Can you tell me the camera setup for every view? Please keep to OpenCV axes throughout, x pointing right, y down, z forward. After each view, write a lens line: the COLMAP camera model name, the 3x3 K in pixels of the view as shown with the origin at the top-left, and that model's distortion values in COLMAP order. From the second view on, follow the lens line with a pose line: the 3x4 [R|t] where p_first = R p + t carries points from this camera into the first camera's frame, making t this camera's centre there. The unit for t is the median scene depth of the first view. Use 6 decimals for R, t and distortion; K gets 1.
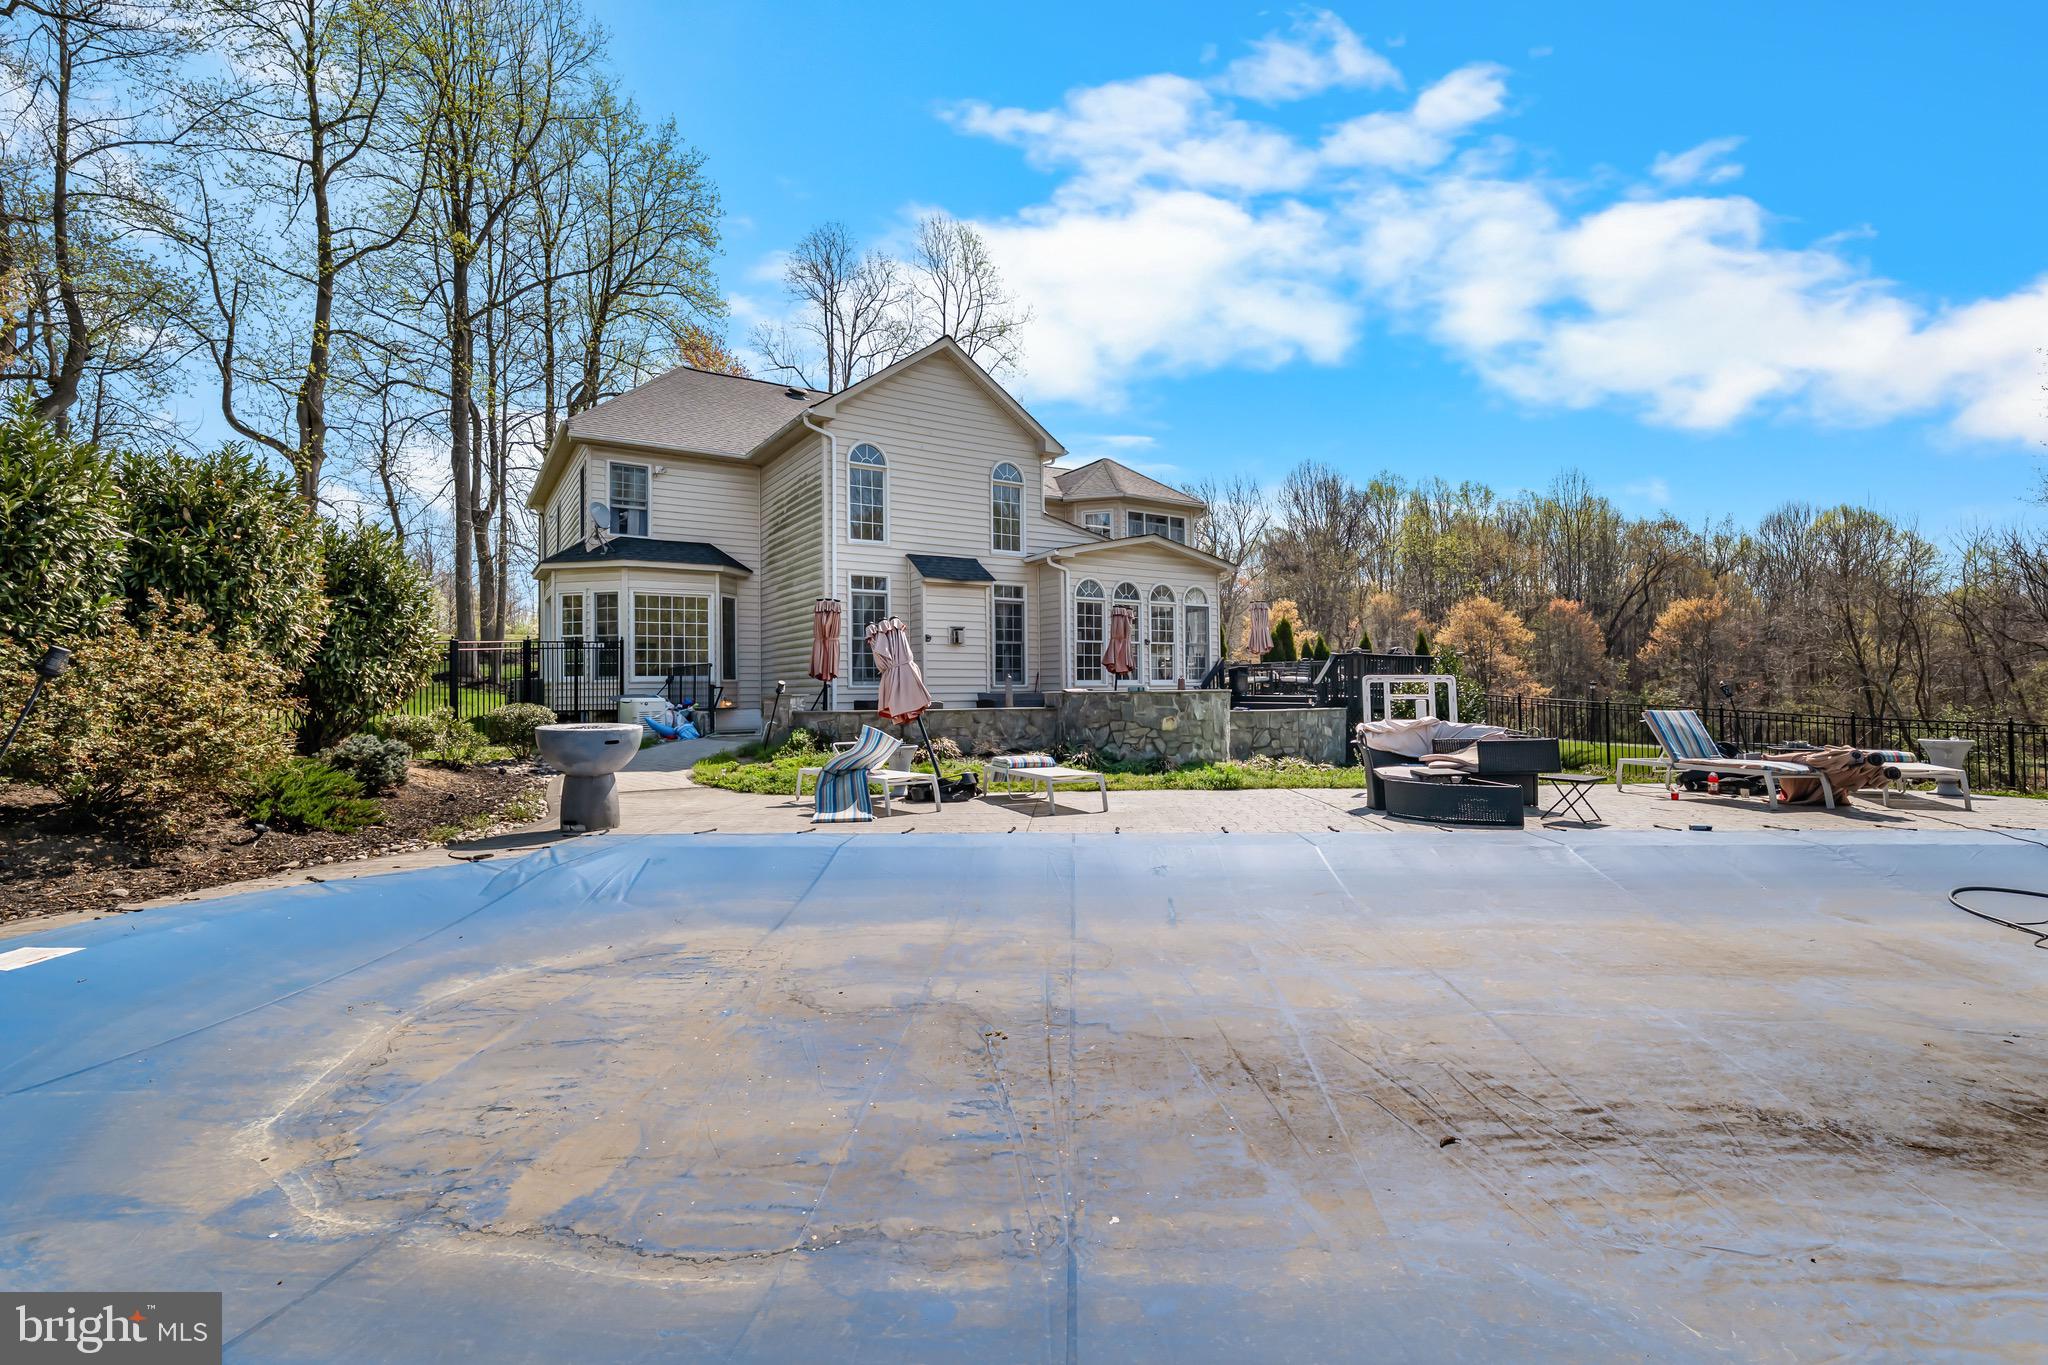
lens RADIAL K [[863.5, 0, 1023.3], [0, 863.5, 668.2], [0, 0, 1]] dist [-0.005684, -0.000292]
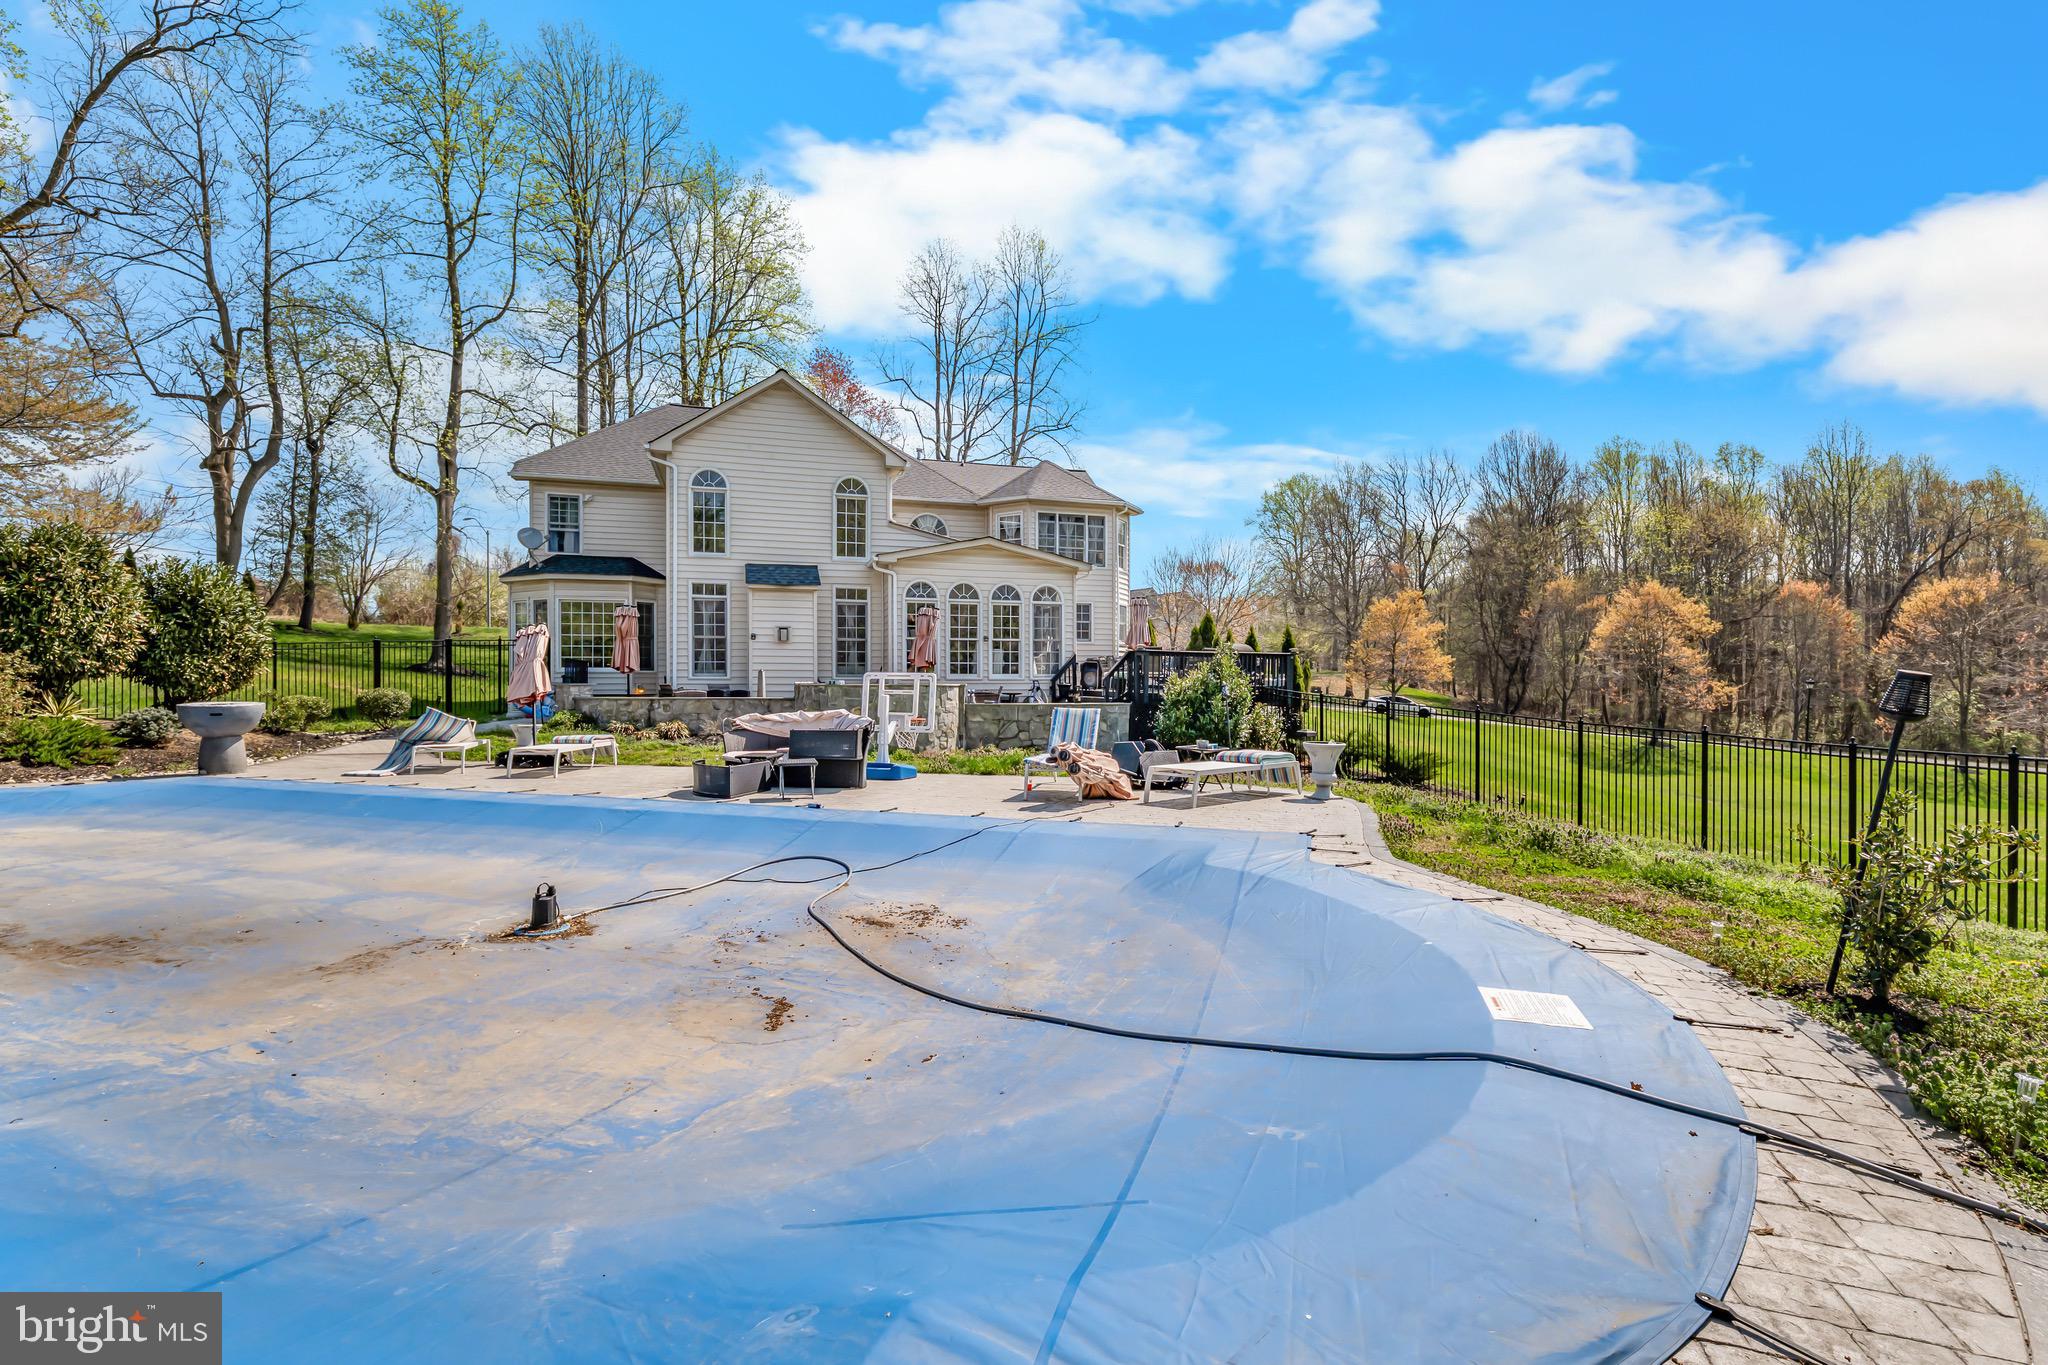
lens RADIAL K [[863.5, 0, 1029.7], [0, 863.5, 689.2], [0, 0, 1]] dist [-0.005684, -0.000292]
pose [[0.964199, 0.013936, -0.264814, 0.515074], [-0.004698, 0.999359, 0.035485, -0.006423], [0.265139, -0.032971, 0.963646, -0.018310]]
